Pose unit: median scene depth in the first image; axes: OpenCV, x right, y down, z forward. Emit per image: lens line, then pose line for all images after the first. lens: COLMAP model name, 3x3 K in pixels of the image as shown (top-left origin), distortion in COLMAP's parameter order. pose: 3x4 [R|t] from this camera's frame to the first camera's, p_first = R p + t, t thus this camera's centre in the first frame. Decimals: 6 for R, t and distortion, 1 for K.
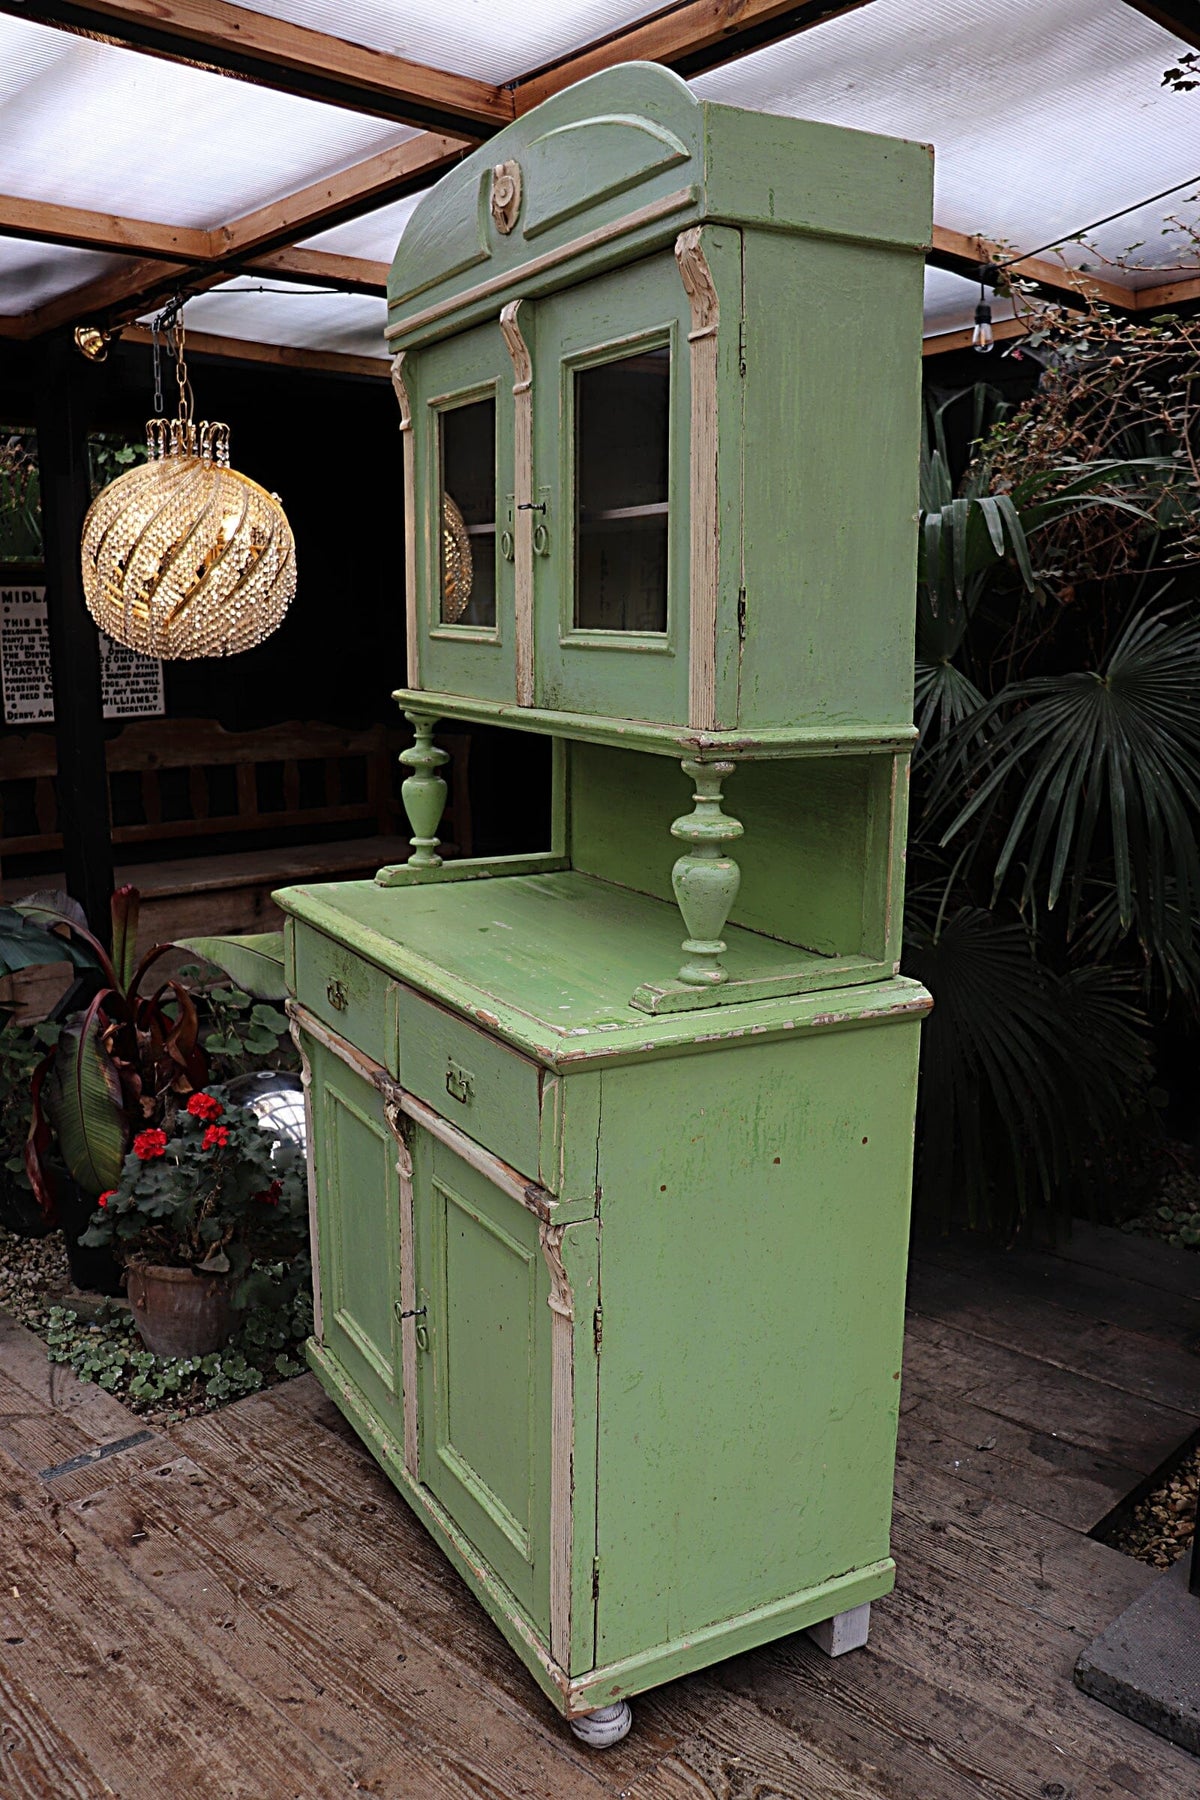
lens RADIAL K [[1472.9, 0, 608.5], [0, 1472.9, 891.4], [0, 0, 1]] dist [-0.175468, 0.151269]
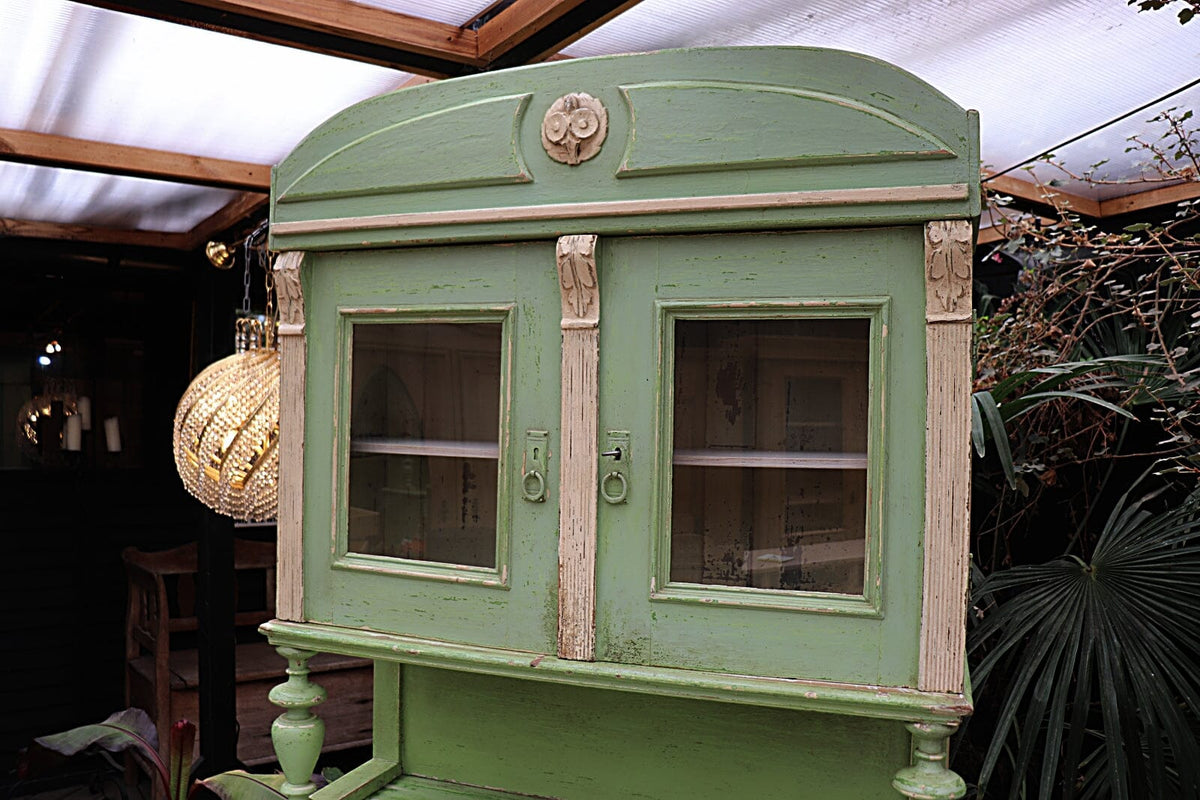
lens RADIAL K [[981.9, 0, 594.4], [0, 981.9, 396.1], [0, 0, 1]] dist [-0.175468, 0.151269]
pose [[0.990084, 0.010811, -0.140062, 0.094794], [-0.038863, 0.979201, -0.199136, -0.129328], [0.134996, 0.202605, 0.969911, 0.298150]]
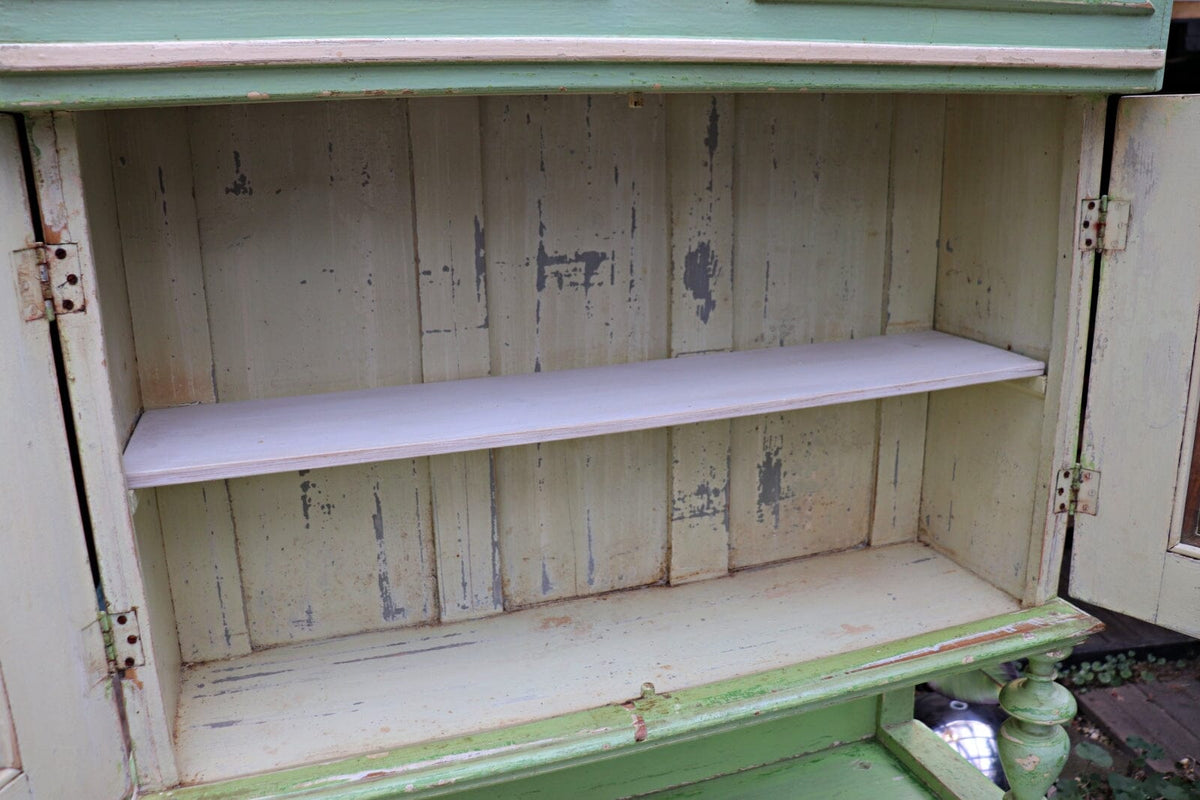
lens RADIAL K [[981.9, 0, 596.2], [0, 981.9, 397.9], [0, 0, 1]] dist [-0.175468, 0.151269]
pose [[0.854867, -0.164165, 0.492191, -0.149001], [0.131135, 0.986189, 0.101170, -0.240502], [-0.502002, -0.021943, 0.864588, 0.503158]]
